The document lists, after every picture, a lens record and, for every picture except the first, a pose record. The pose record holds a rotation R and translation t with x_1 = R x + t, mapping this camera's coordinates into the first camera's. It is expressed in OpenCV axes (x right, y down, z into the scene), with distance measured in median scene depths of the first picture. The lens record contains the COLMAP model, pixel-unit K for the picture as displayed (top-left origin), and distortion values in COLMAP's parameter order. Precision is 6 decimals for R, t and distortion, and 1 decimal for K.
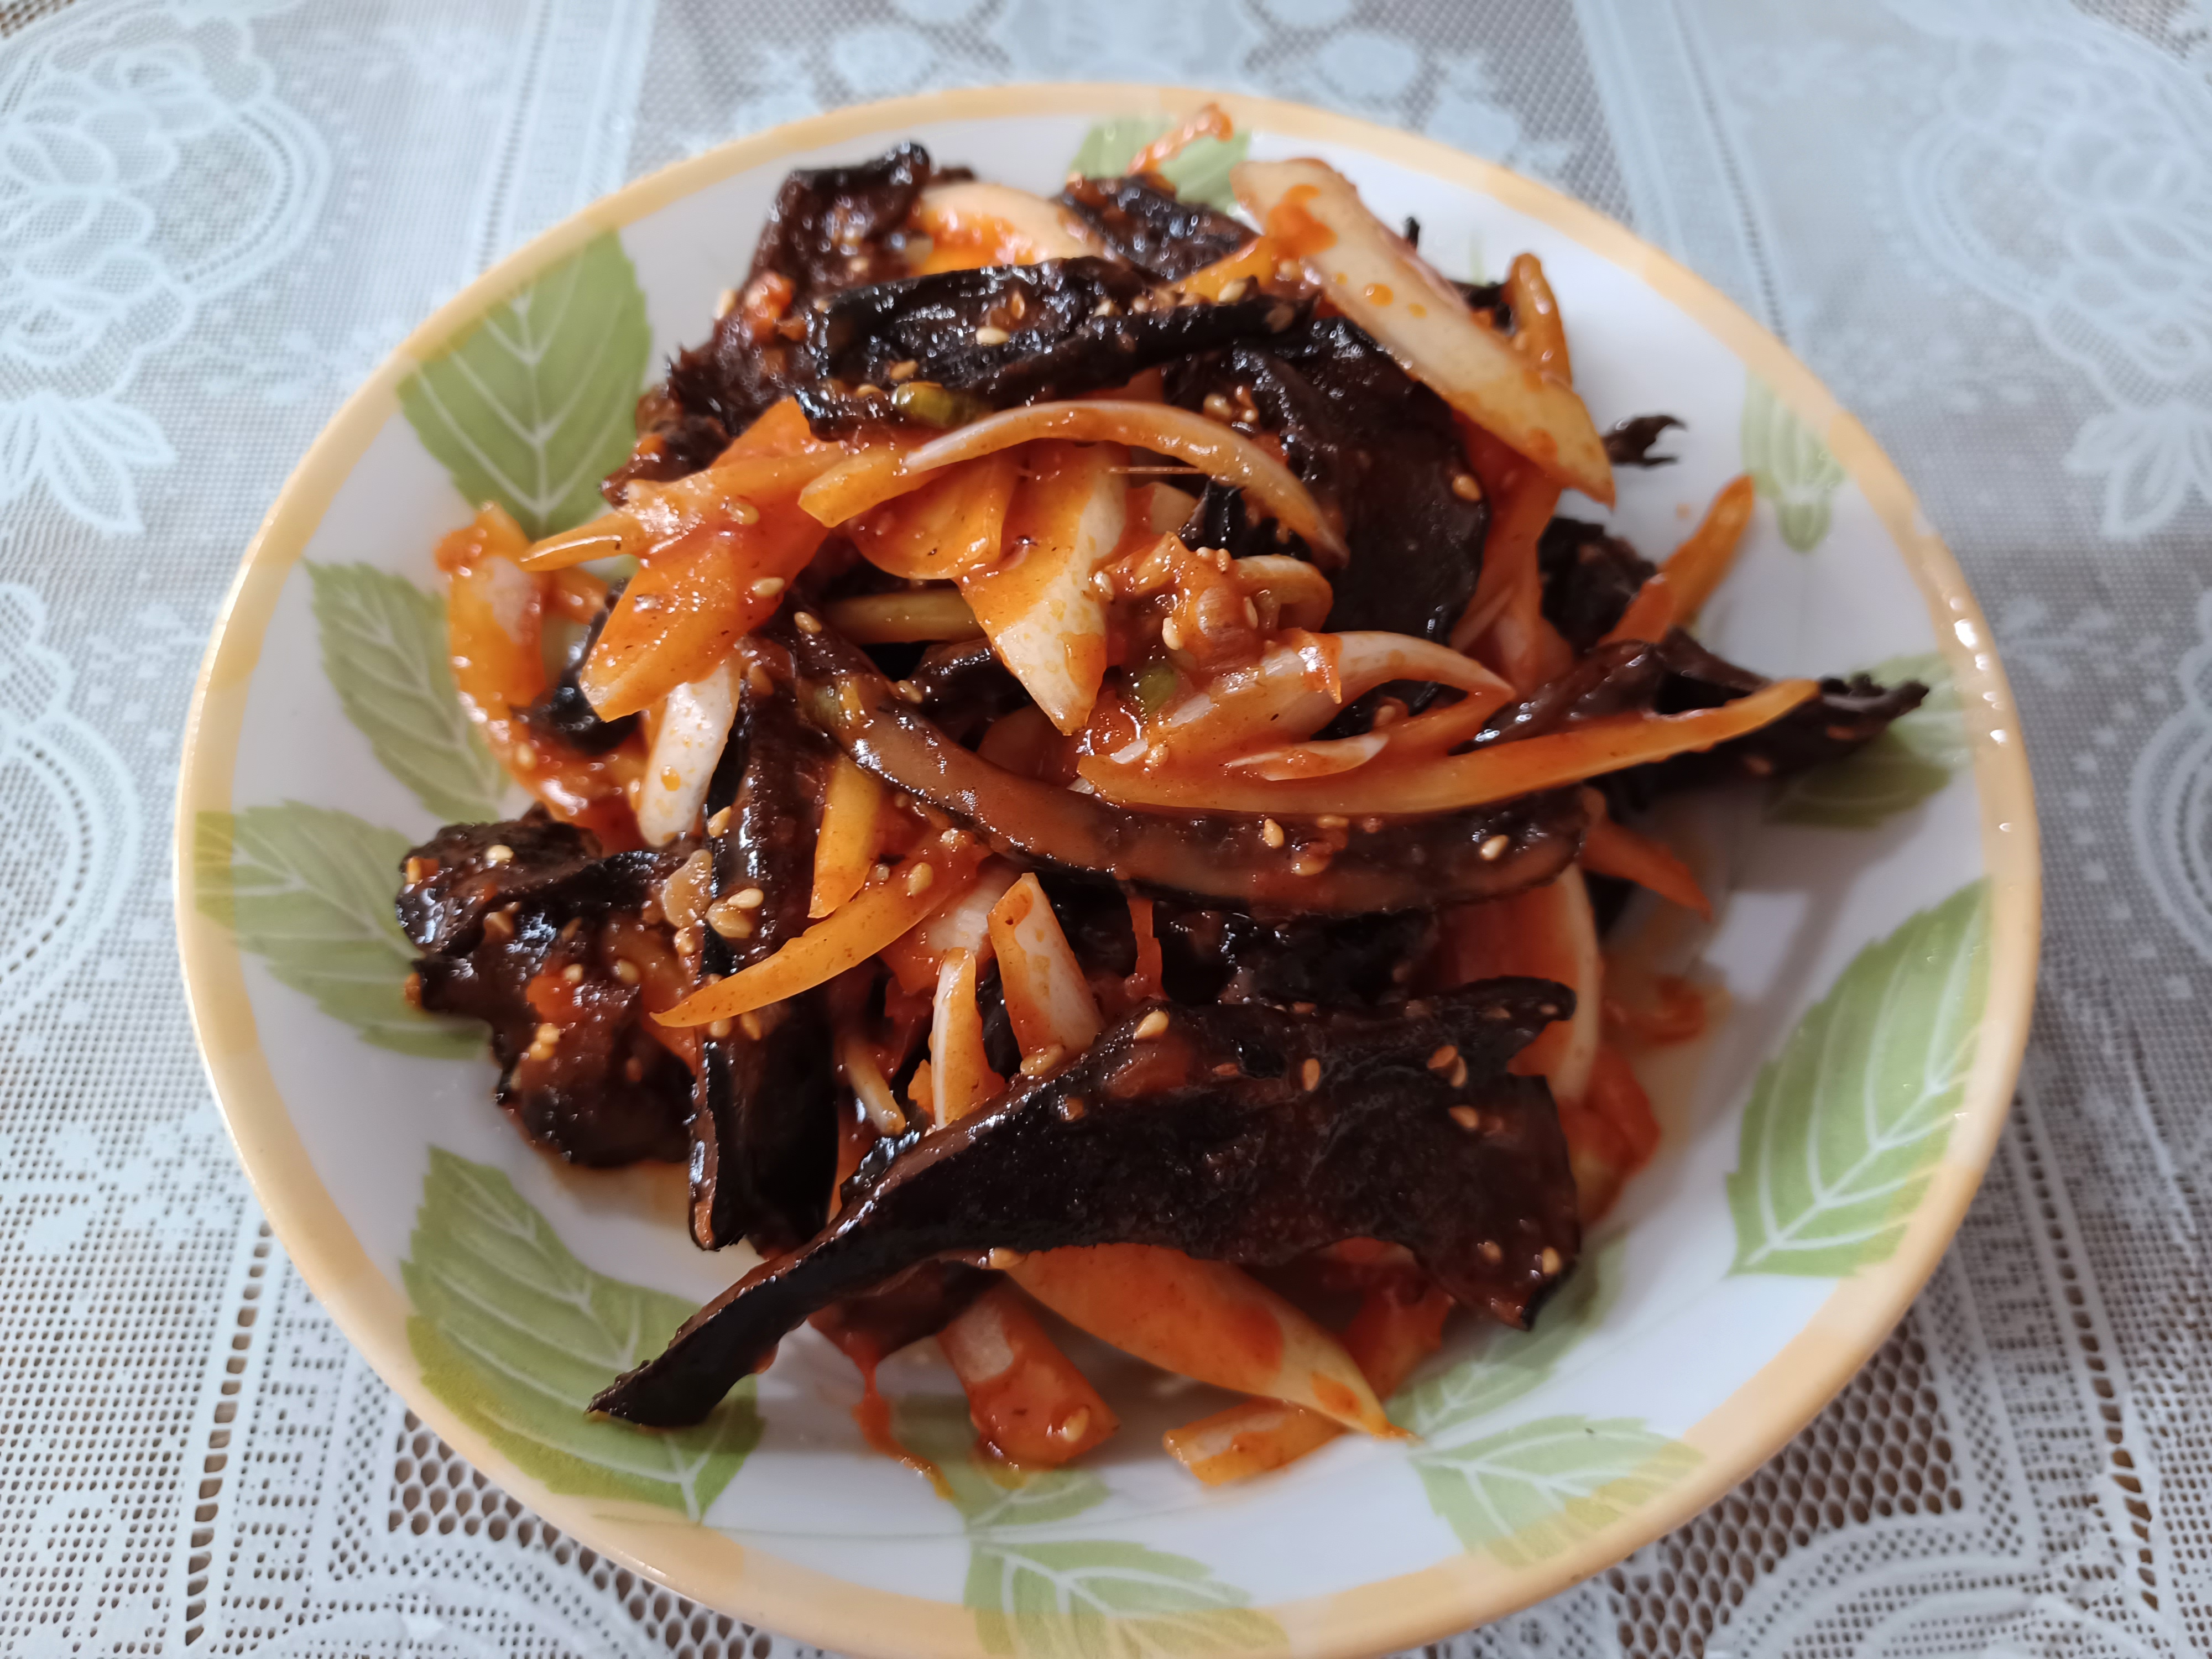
lens RADIAL K [[1824.2, 0, 1115.7], [0, 1824.2, 860.0], [0, 0, 1]] dist [0.009094, 0.003919]
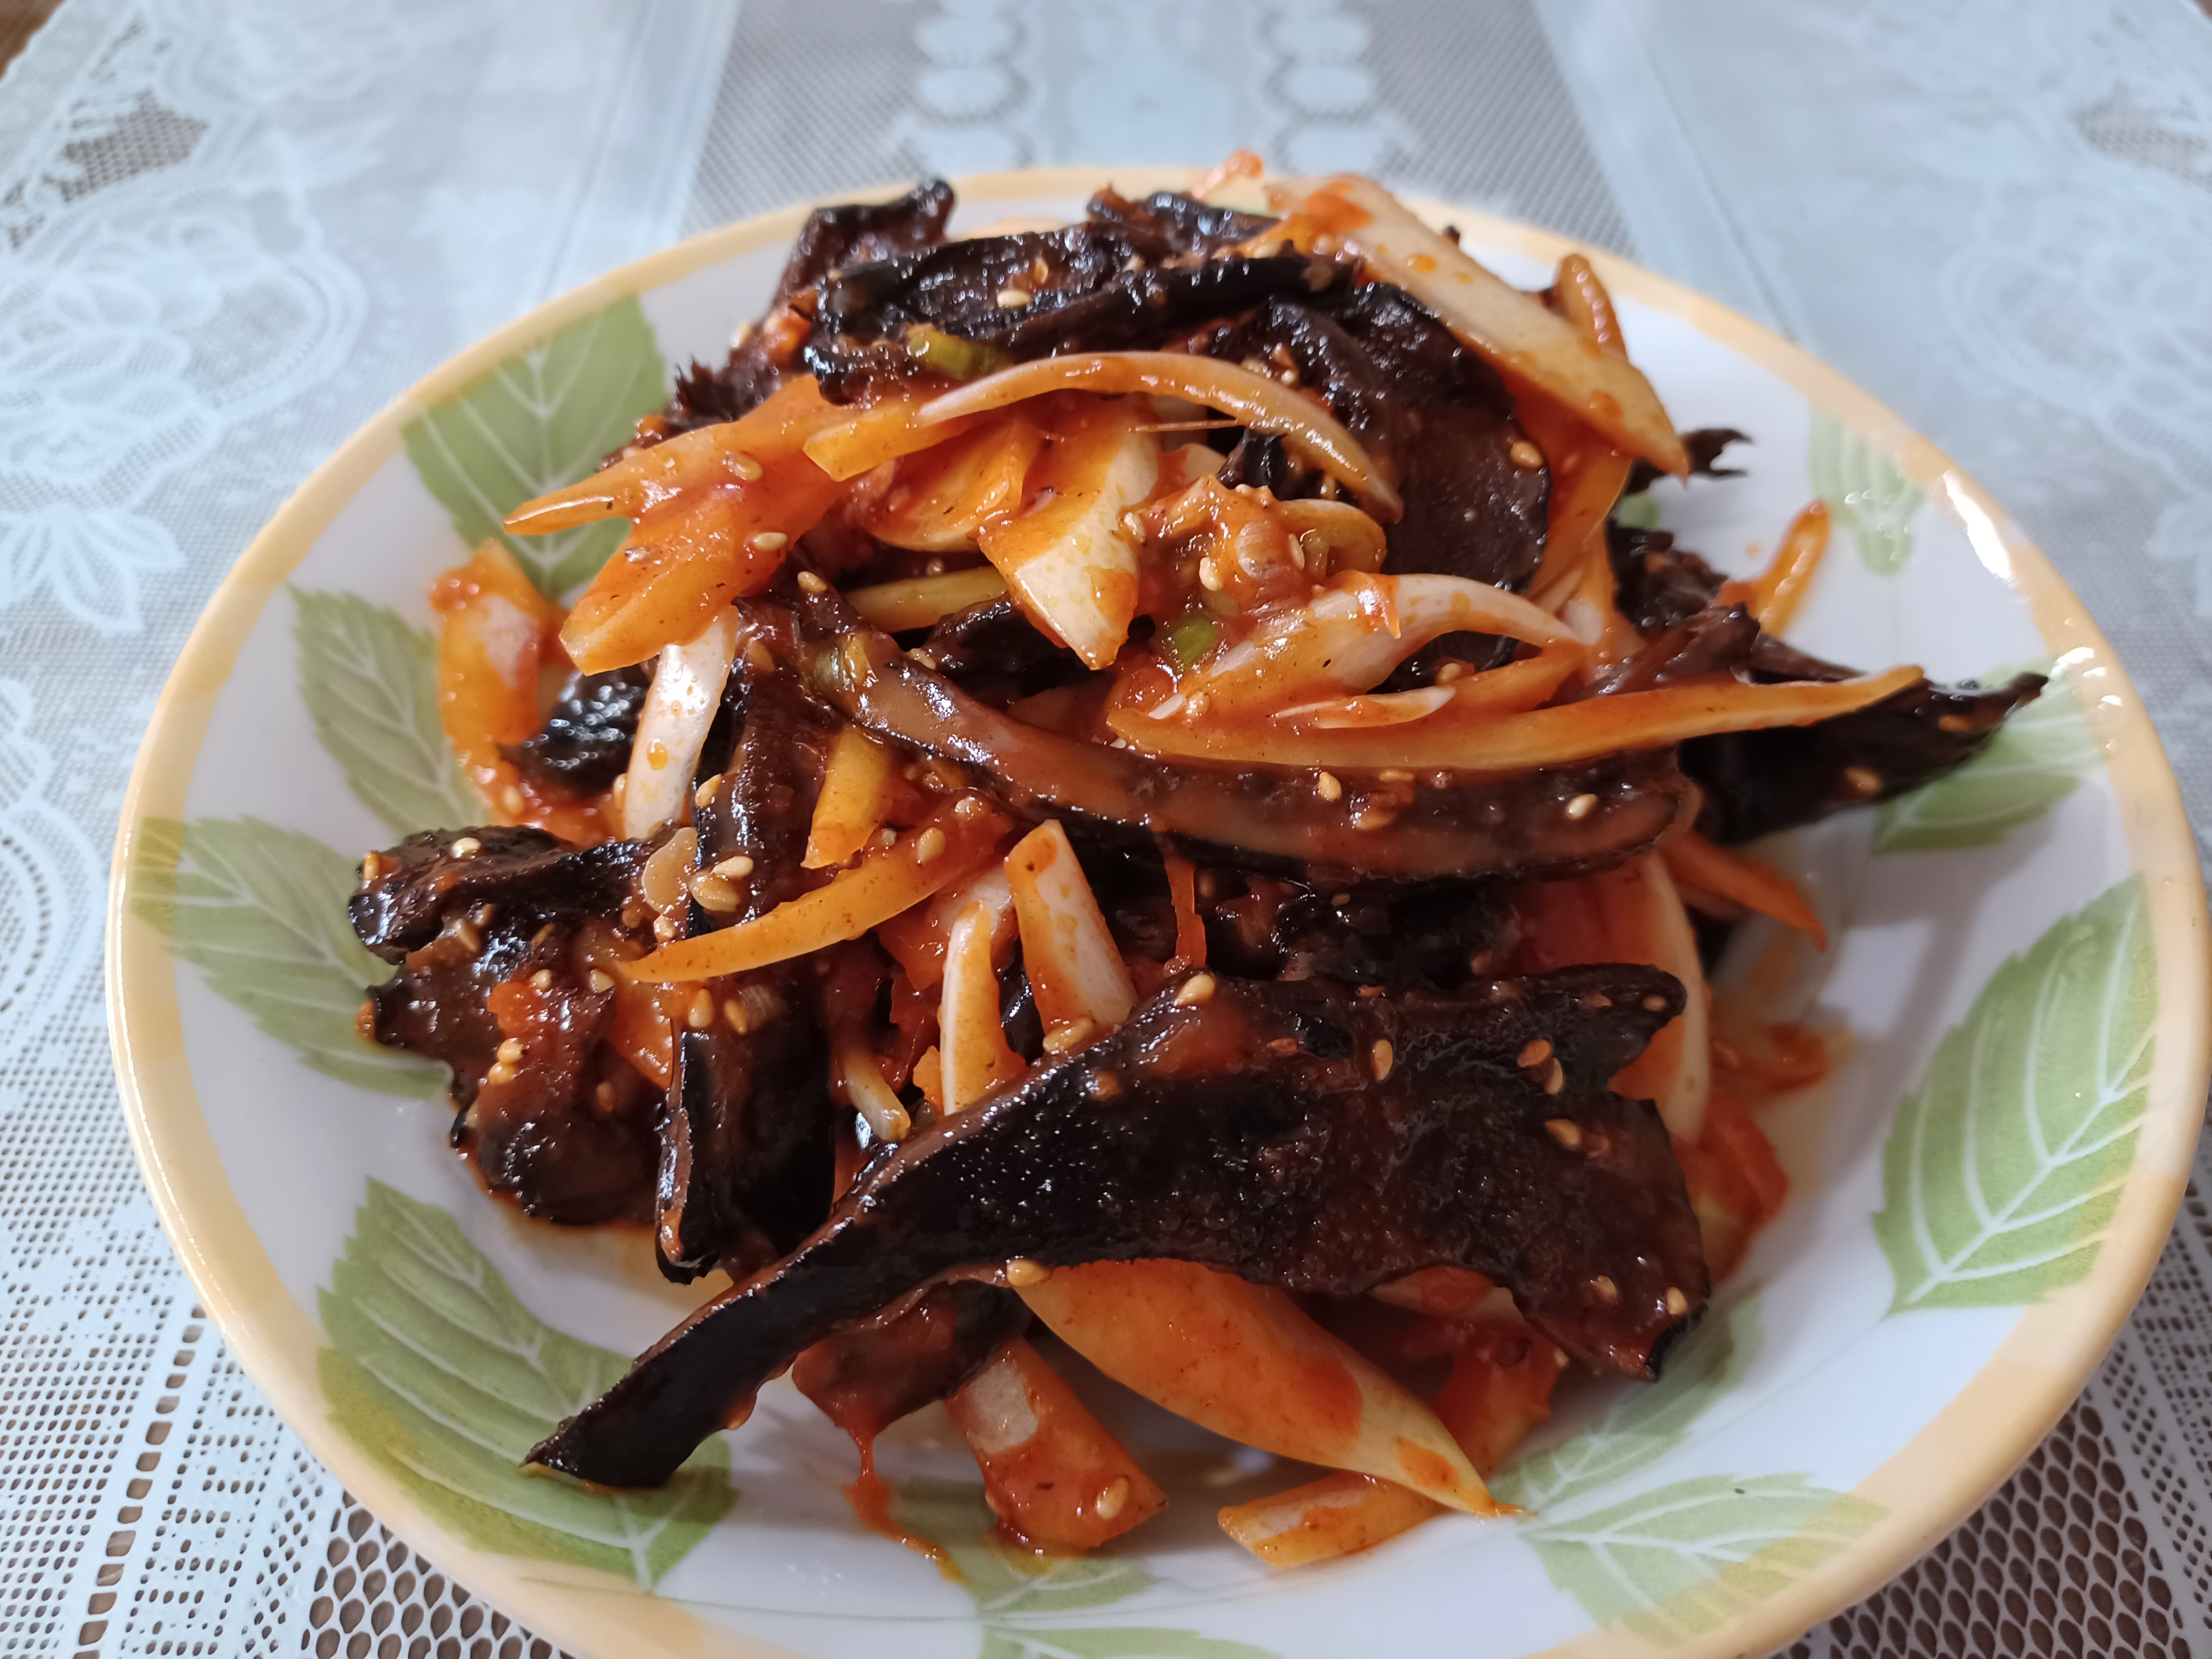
lens RADIAL K [[1848.3, 0, 1111.5], [0, 1848.3, 820.1], [0, 0, 1]] dist [-0.021098, 0.037094]
pose [[0.999613, -0.013926, -0.024068, 0.002019], [0.008861, 0.979962, -0.198988, 0.167638], [0.026357, 0.198698, 0.979706, 0.115695]]
